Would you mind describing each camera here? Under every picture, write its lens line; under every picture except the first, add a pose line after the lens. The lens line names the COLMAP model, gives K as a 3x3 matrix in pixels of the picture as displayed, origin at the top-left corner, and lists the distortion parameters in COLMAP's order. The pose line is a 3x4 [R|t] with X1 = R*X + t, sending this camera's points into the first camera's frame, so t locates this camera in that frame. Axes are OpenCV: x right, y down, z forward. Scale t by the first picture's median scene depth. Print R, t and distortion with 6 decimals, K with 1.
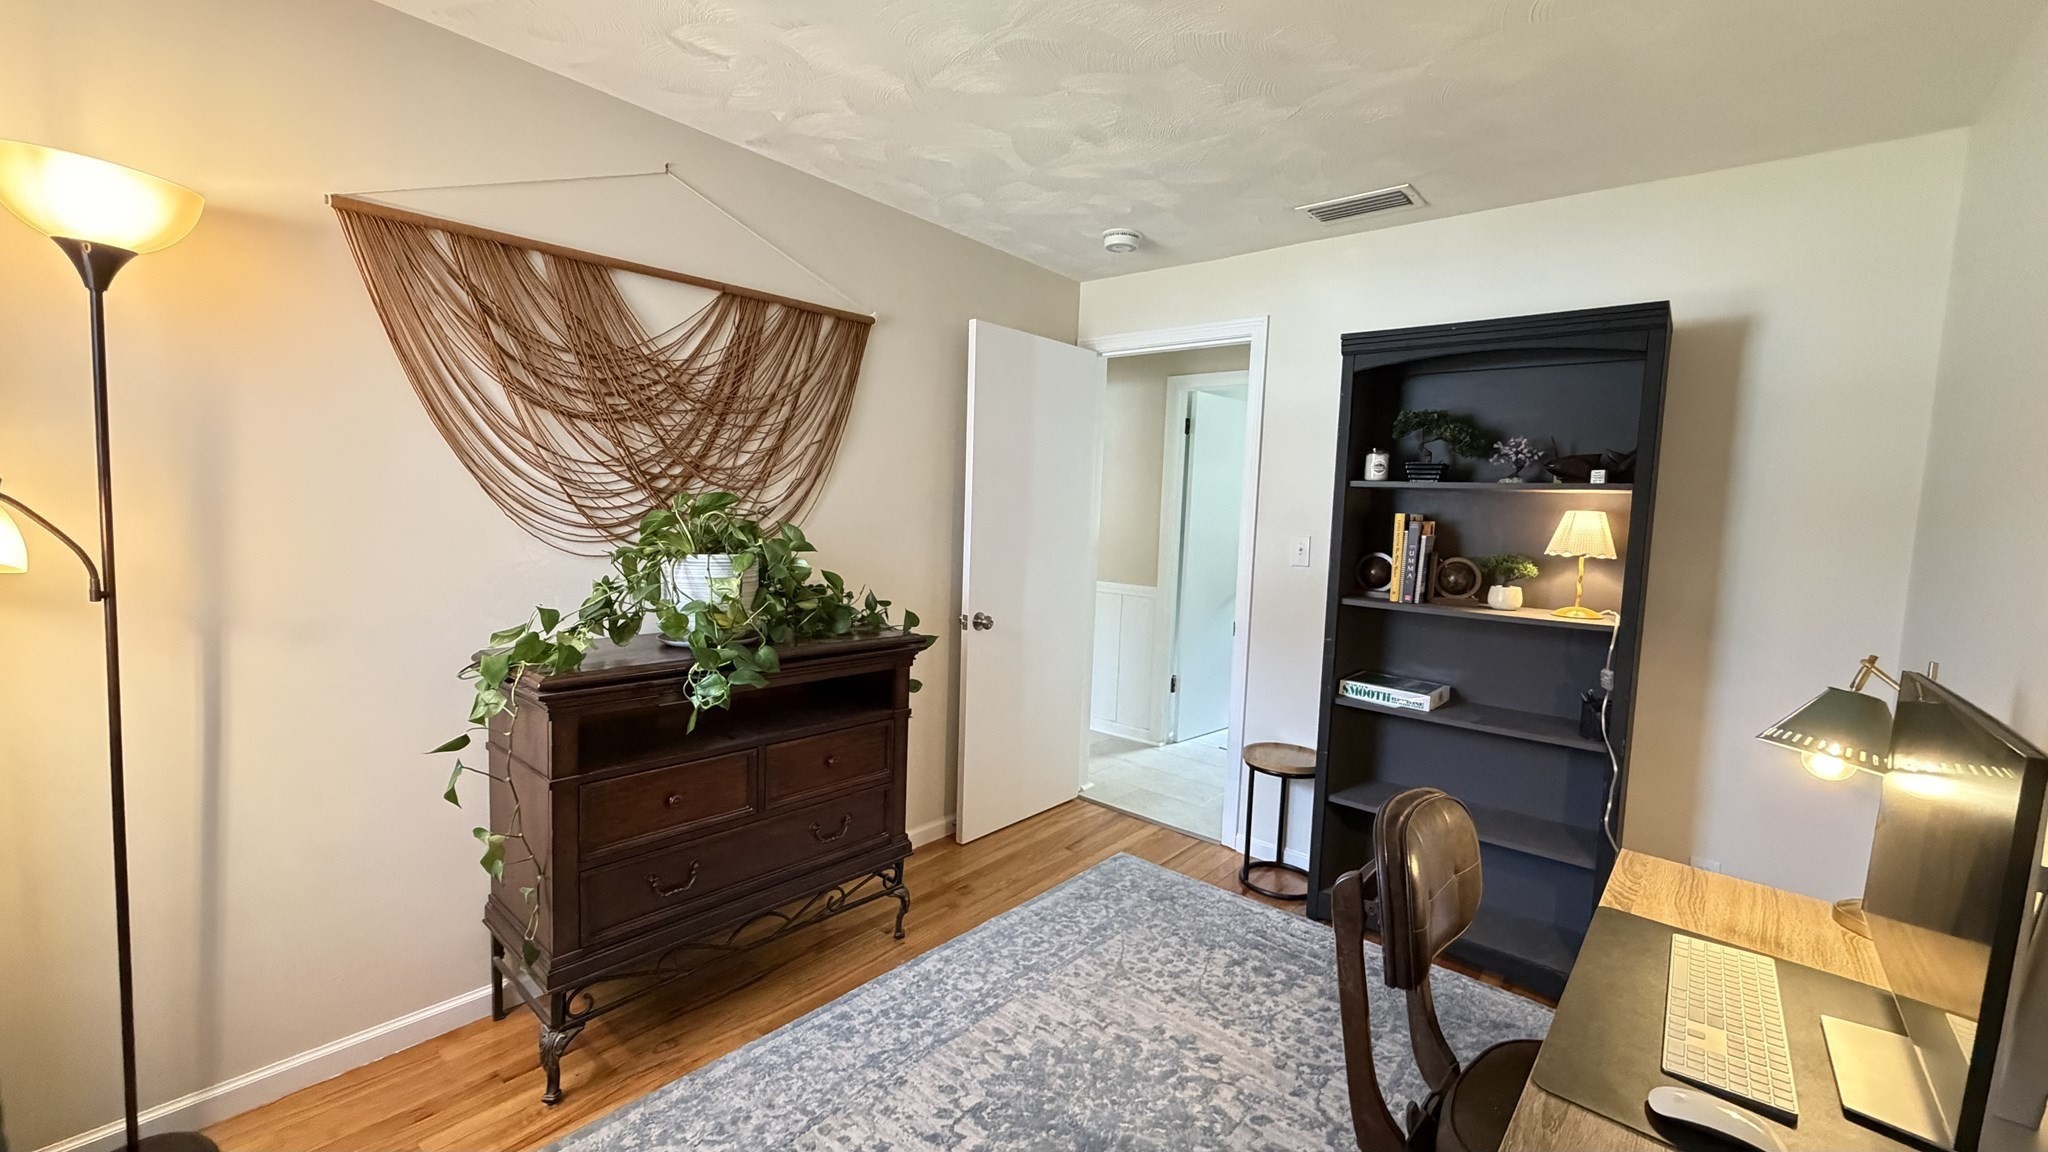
lens RADIAL K [[809.1, 0, 1019.0], [0, 809.1, 573.2], [0, 0, 1]] dist [0.000868, 0.000158]
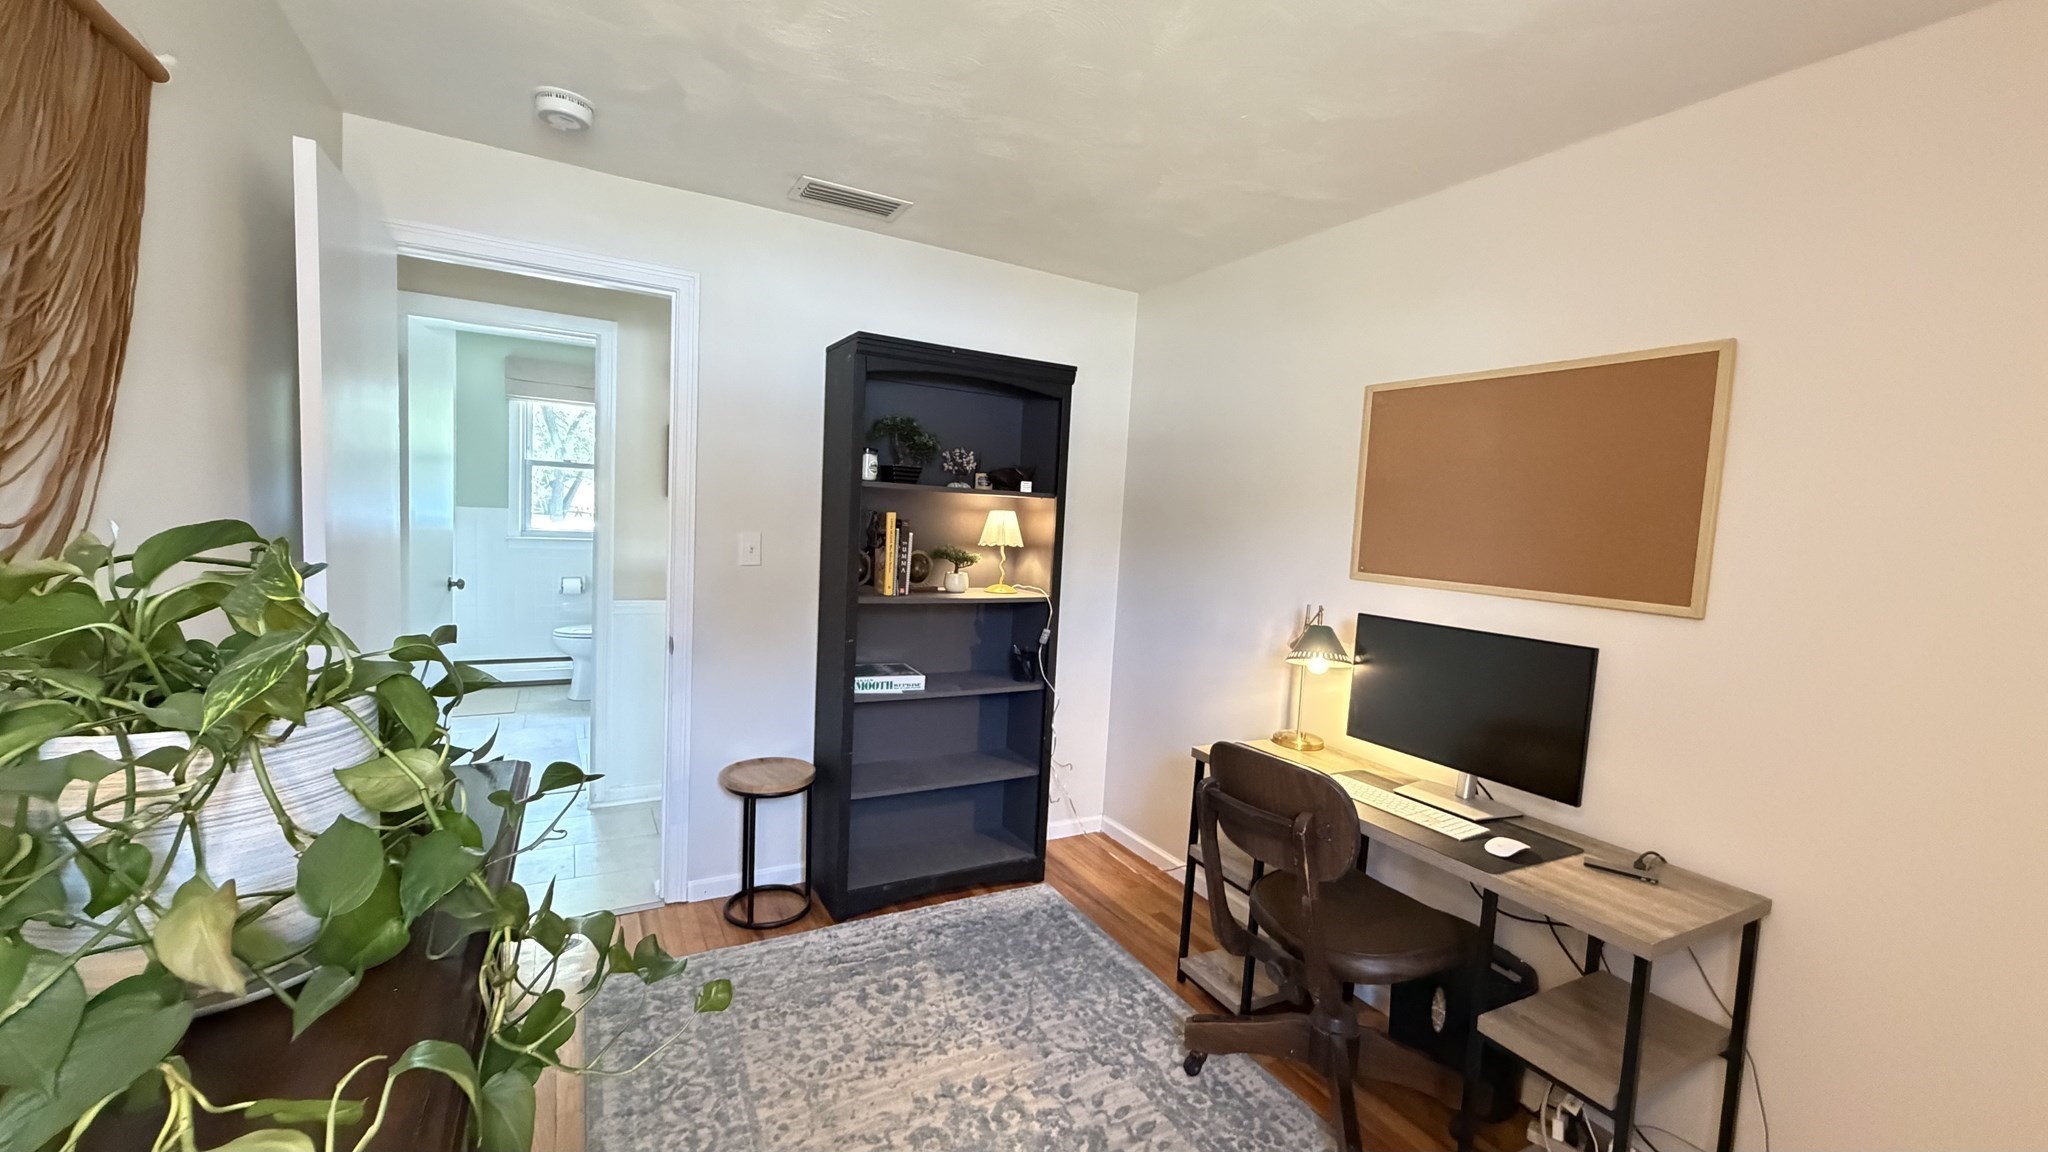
lens RADIAL K [[809.1, 0, 1019.0], [0, 809.1, 573.2], [0, 0, 1]] dist [0.000868, 0.000158]
pose [[0.354585, -0.091958, 0.930491, -0.507794], [0.036080, 0.995757, 0.084659, -0.084997], [-0.934327, 0.003553, 0.356398, 0.504359]]
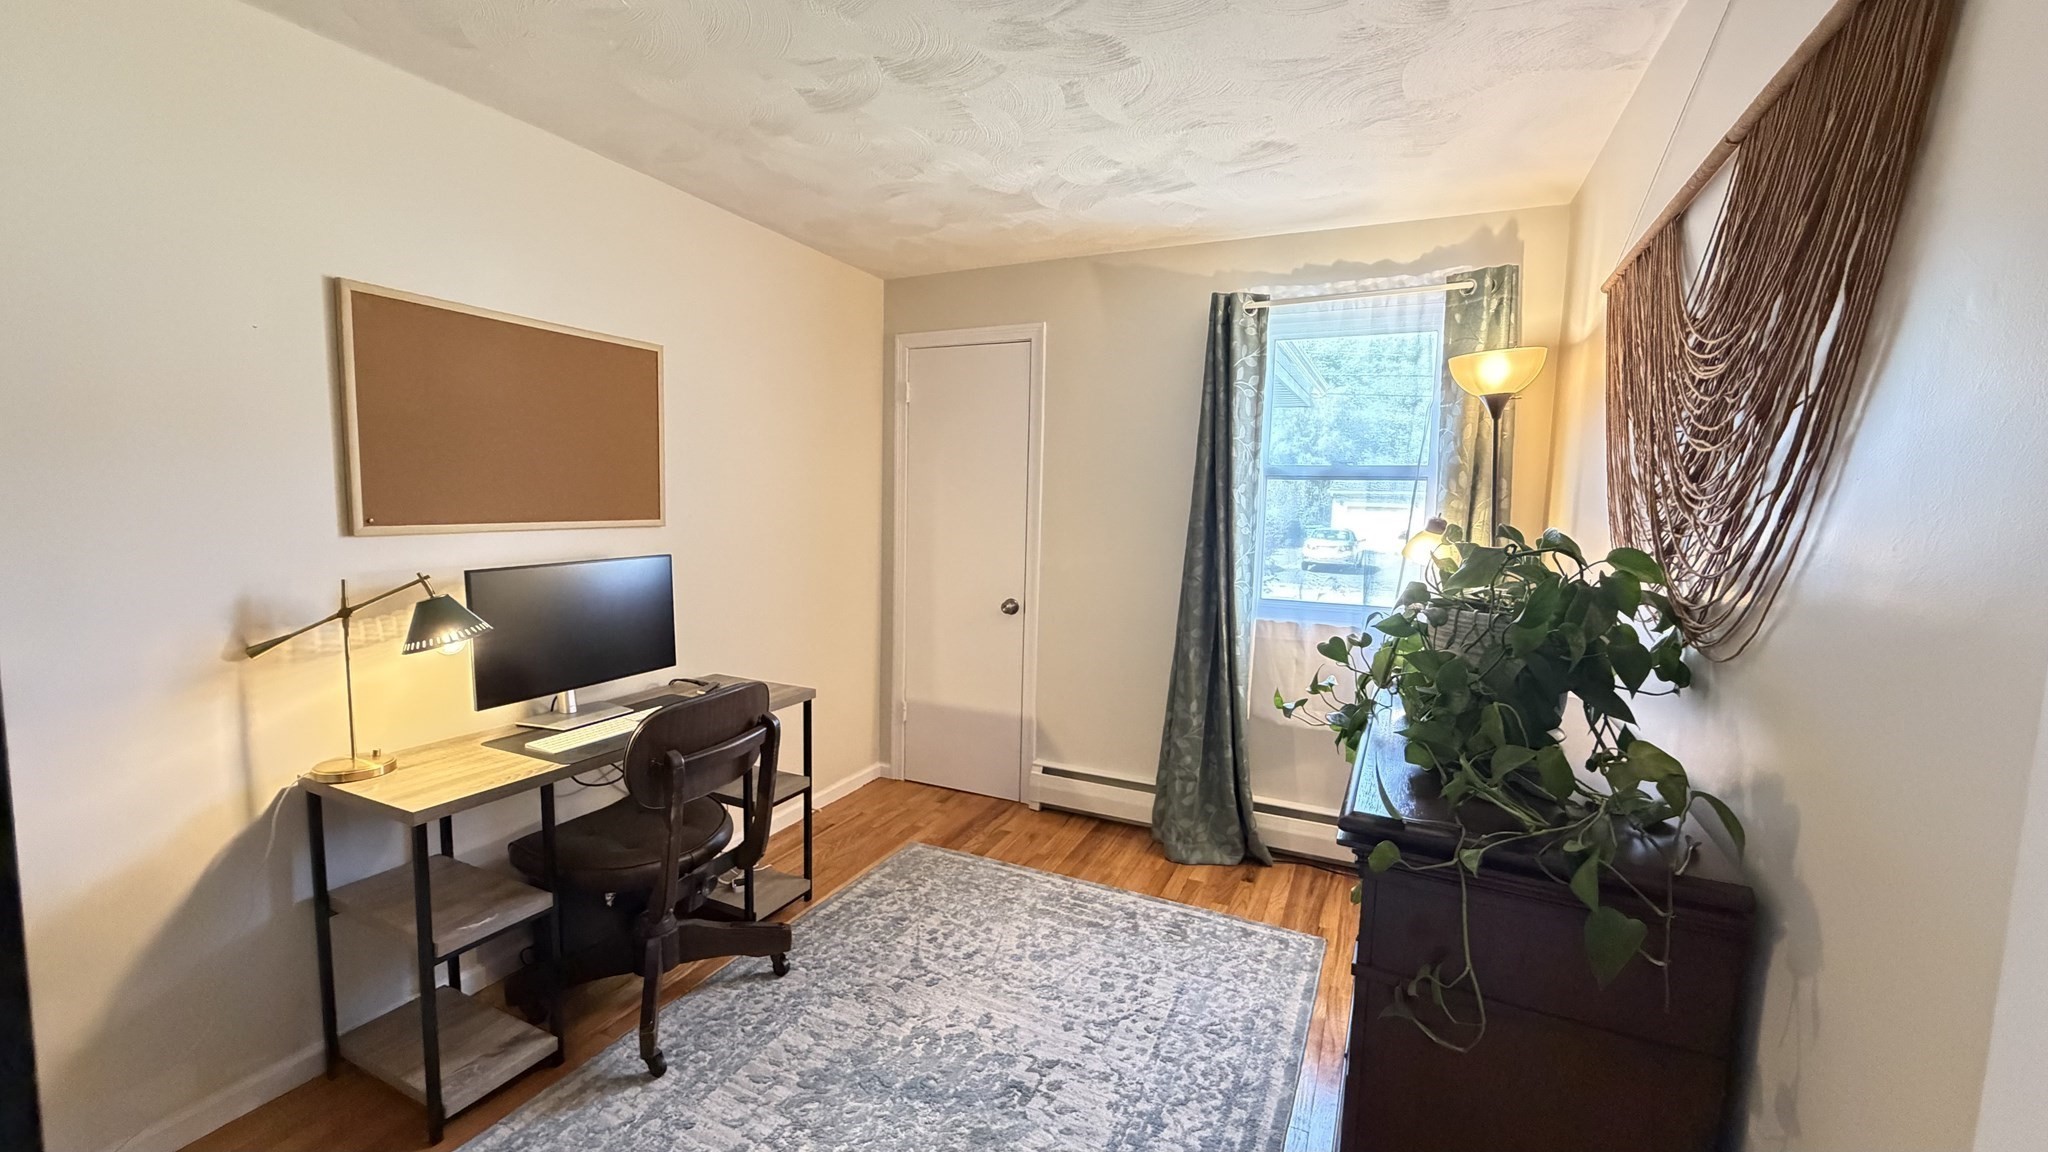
lens RADIAL K [[809.1, 0, 1019.0], [0, 809.1, 573.2], [0, 0, 1]] dist [0.000868, 0.000158]
pose [[-0.961900, -0.036849, -0.270908, 0.198391], [-0.083821, 0.982906, 0.163921, -0.122934], [0.260237, 0.180384, -0.948546, 1.399449]]
